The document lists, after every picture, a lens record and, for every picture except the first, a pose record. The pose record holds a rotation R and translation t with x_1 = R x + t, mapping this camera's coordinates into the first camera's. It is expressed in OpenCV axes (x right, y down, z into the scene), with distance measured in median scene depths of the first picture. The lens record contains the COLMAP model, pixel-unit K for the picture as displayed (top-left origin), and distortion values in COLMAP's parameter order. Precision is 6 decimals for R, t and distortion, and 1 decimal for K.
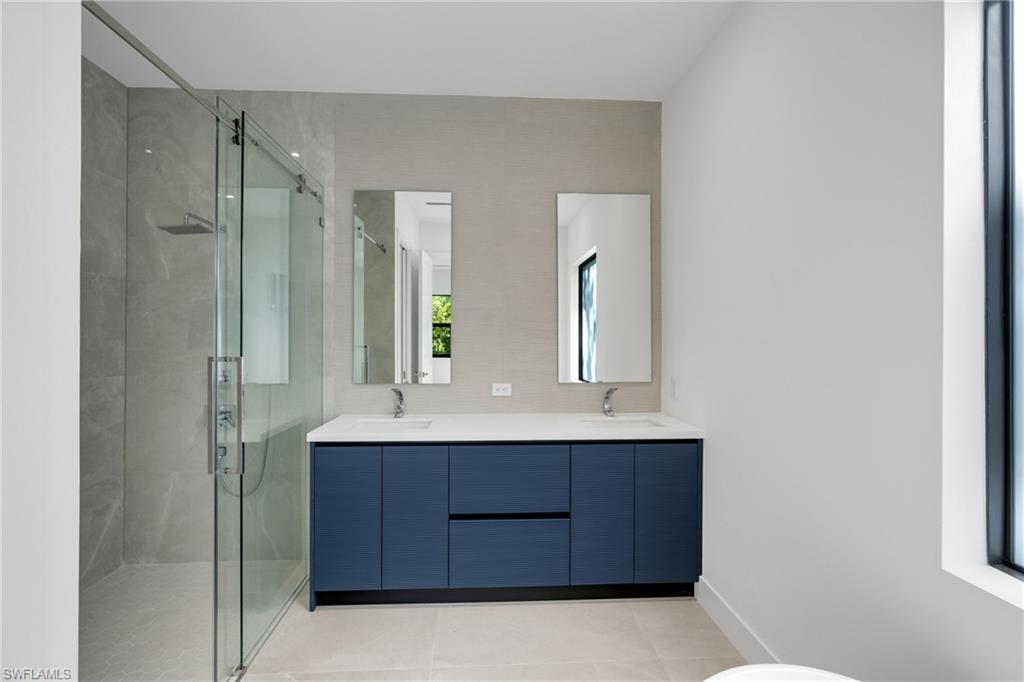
lens RADIAL K [[468.1, 0, 510.5], [0, 468.1, 338.0], [0, 0, 1]] dist [-0.003364, -0.004992]
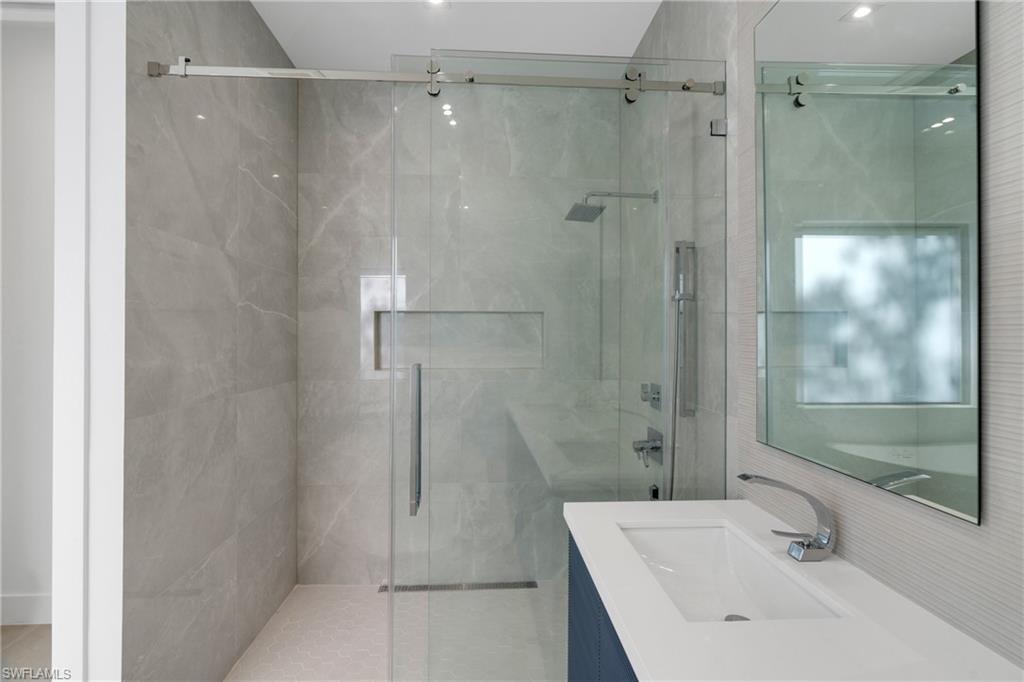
lens RADIAL K [[468.1, 0, 510.4], [0, 468.1, 339.2], [0, 0, 1]] dist [-0.003364, -0.004992]
pose [[0.006083, -0.001467, -0.999980, 0.139532], [-0.001724, 0.999997, -0.001477, -0.002364], [0.999980, 0.001733, 0.006080, 0.781769]]
